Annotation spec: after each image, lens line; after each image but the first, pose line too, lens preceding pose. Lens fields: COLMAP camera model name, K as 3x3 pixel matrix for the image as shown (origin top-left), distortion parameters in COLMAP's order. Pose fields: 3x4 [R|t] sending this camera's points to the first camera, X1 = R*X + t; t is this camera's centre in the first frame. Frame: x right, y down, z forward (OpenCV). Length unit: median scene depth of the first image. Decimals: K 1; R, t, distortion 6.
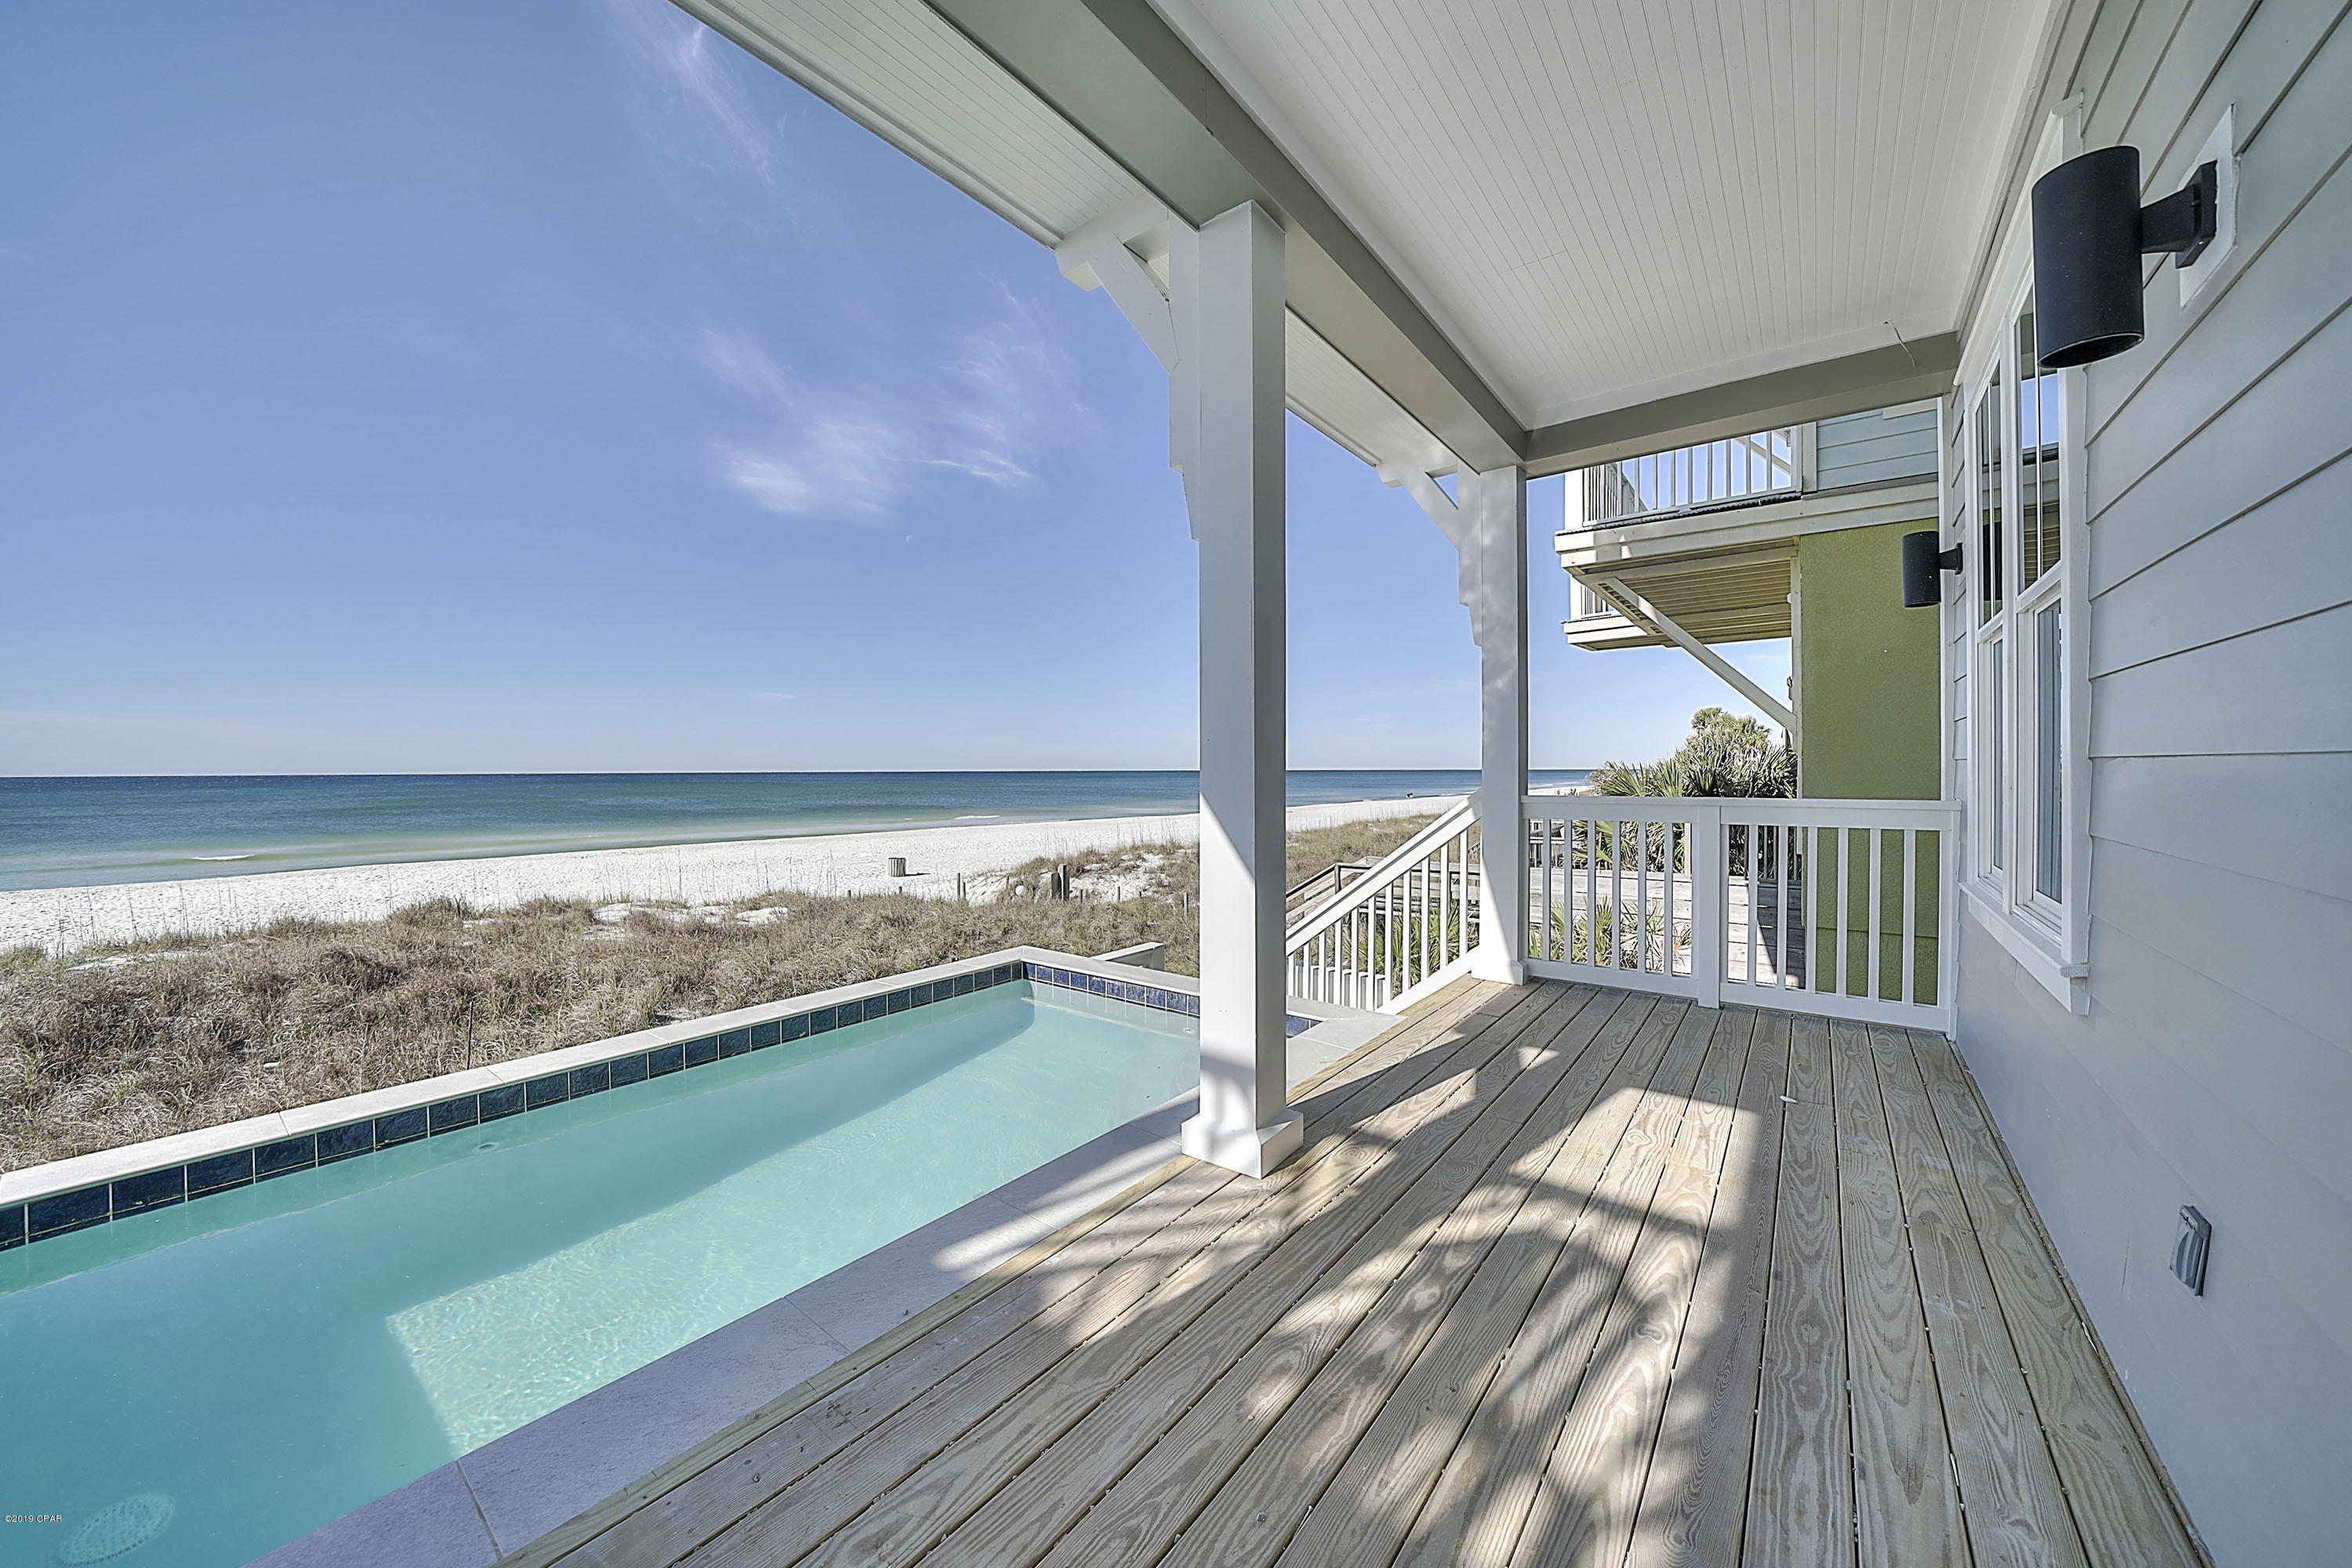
lens RADIAL K [[823.0, 0, 1165.7], [0, 823.0, 776.5], [0, 0, 1]] dist [-0.013433, -0.000001]
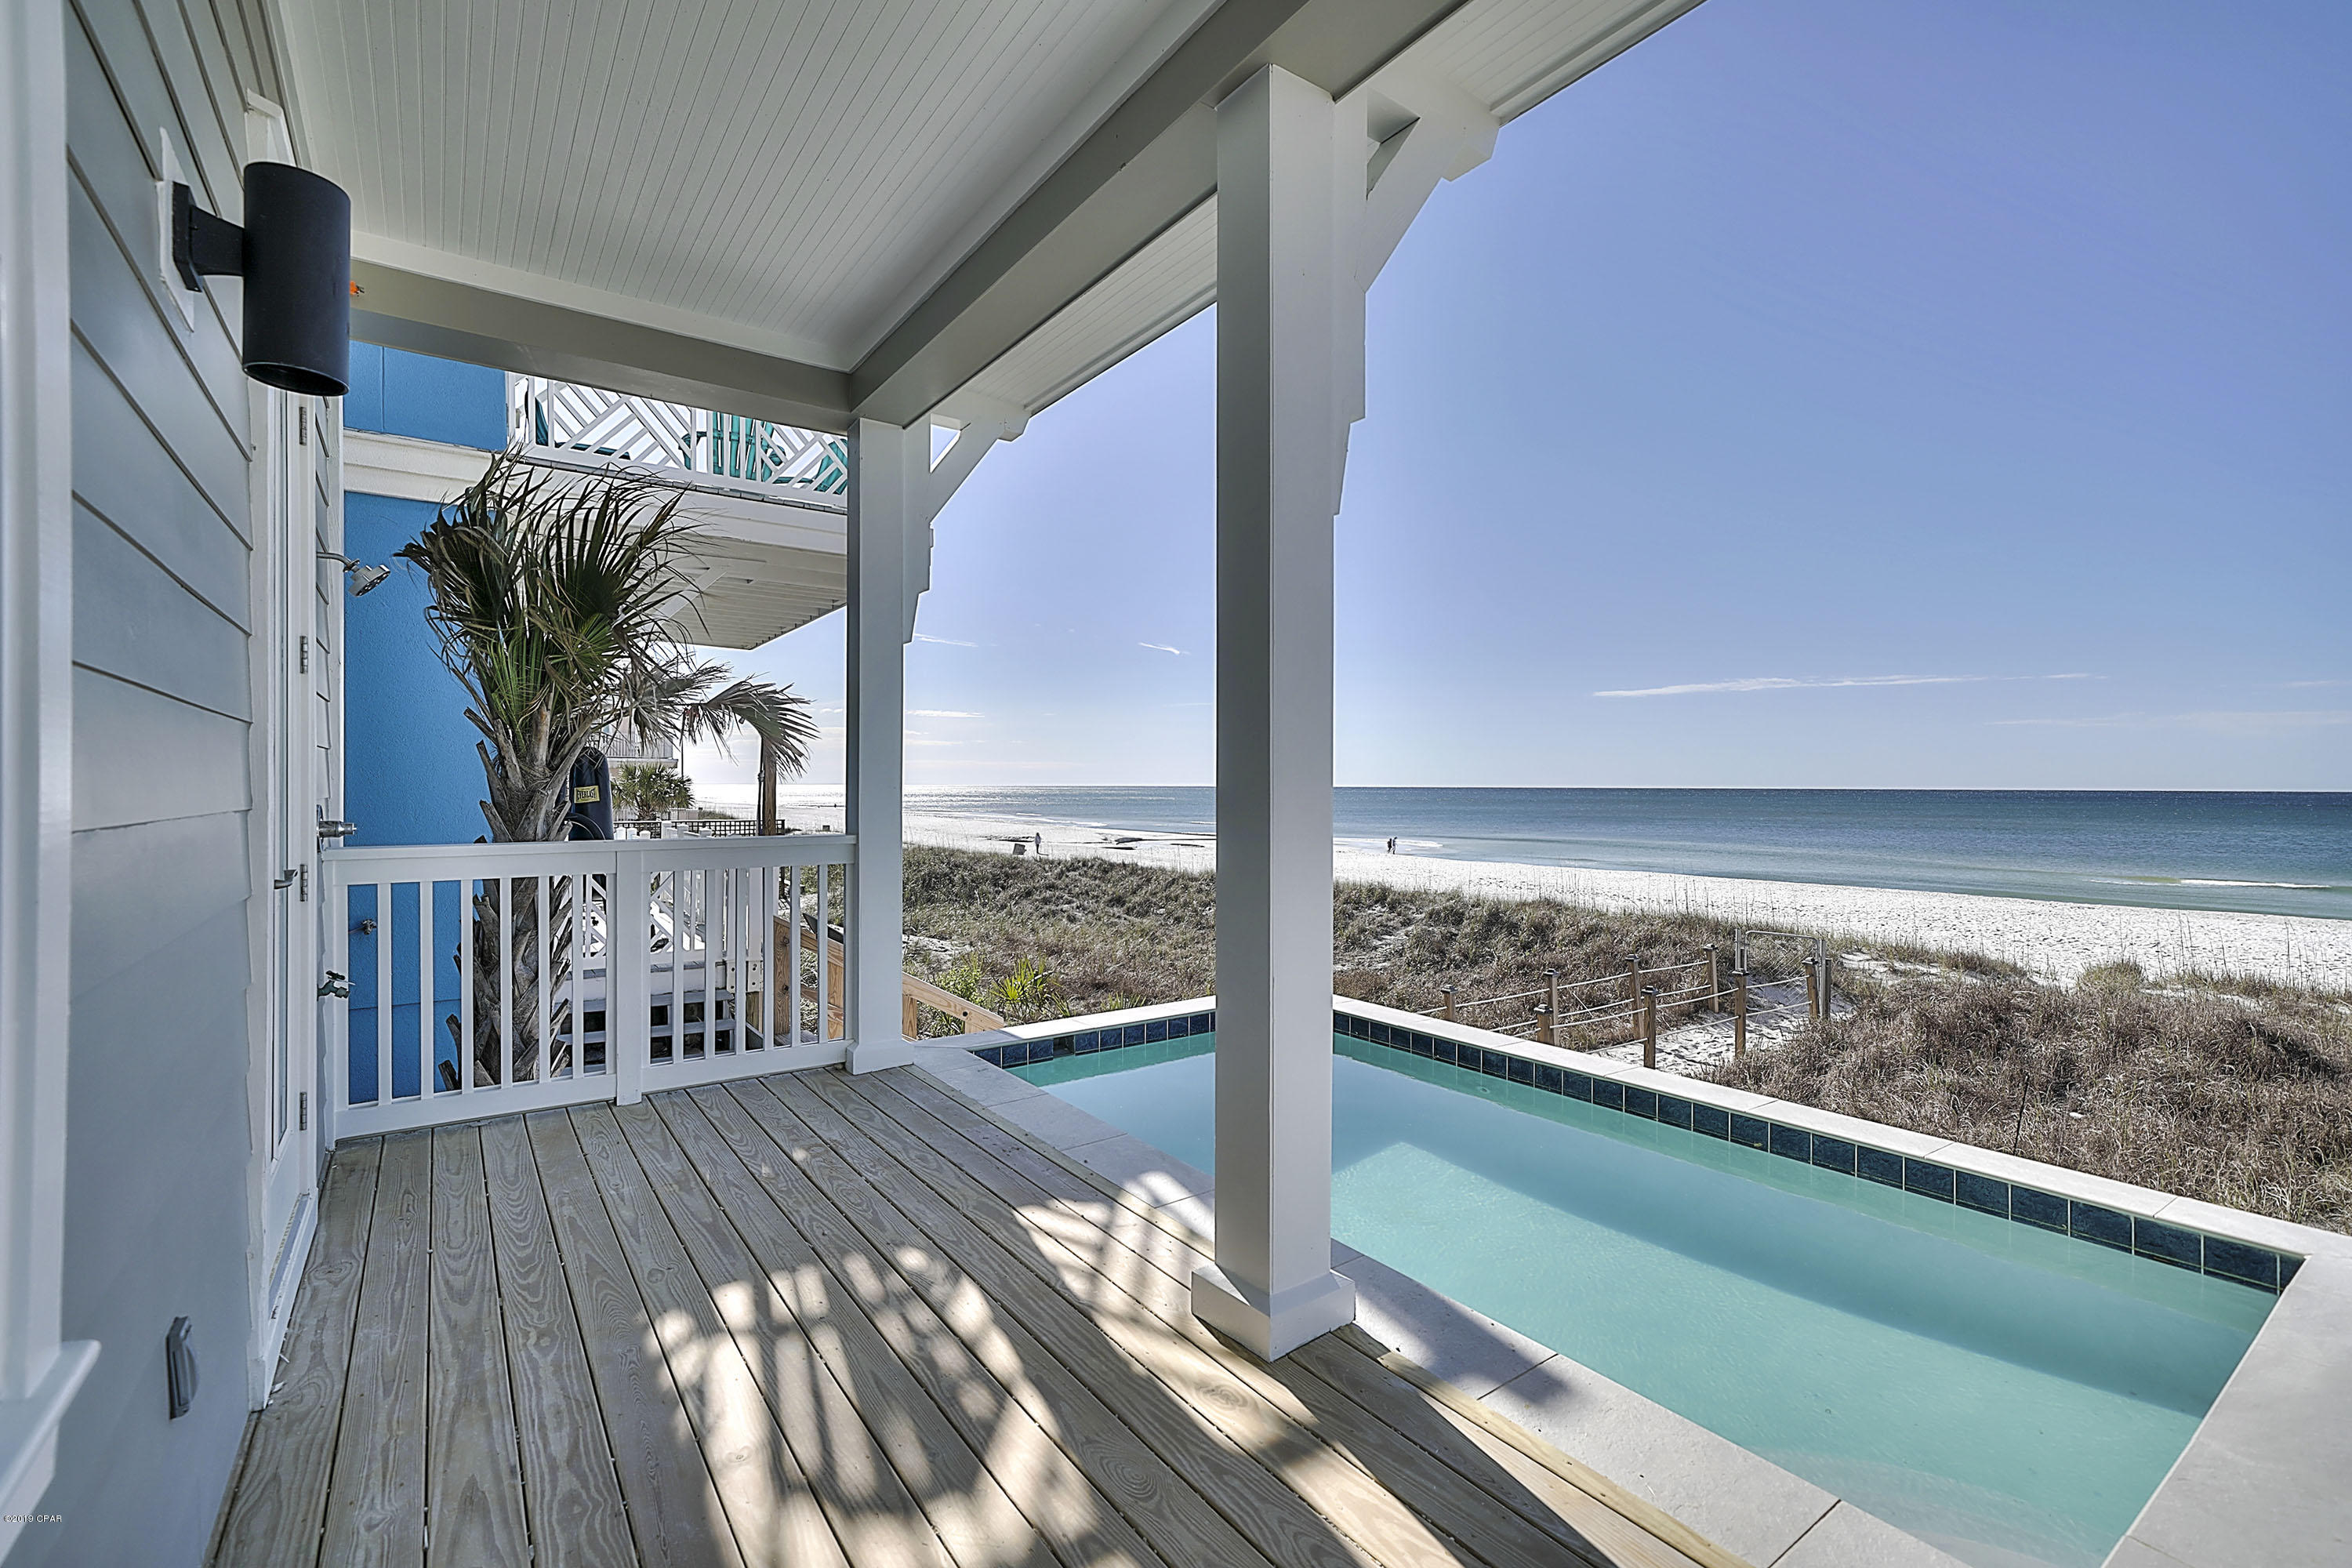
lens RADIAL K [[1004.3, 0, 1176.0], [0, 1004.3, 784.0], [0, 0, 1]] dist [0.003978, 0.000089]
pose [[-0.263995, -0.001240, -0.964523, 1.152275], [-0.013651, 0.999904, 0.002450, -0.037726], [0.964427, 0.013814, -0.263987, 1.311963]]
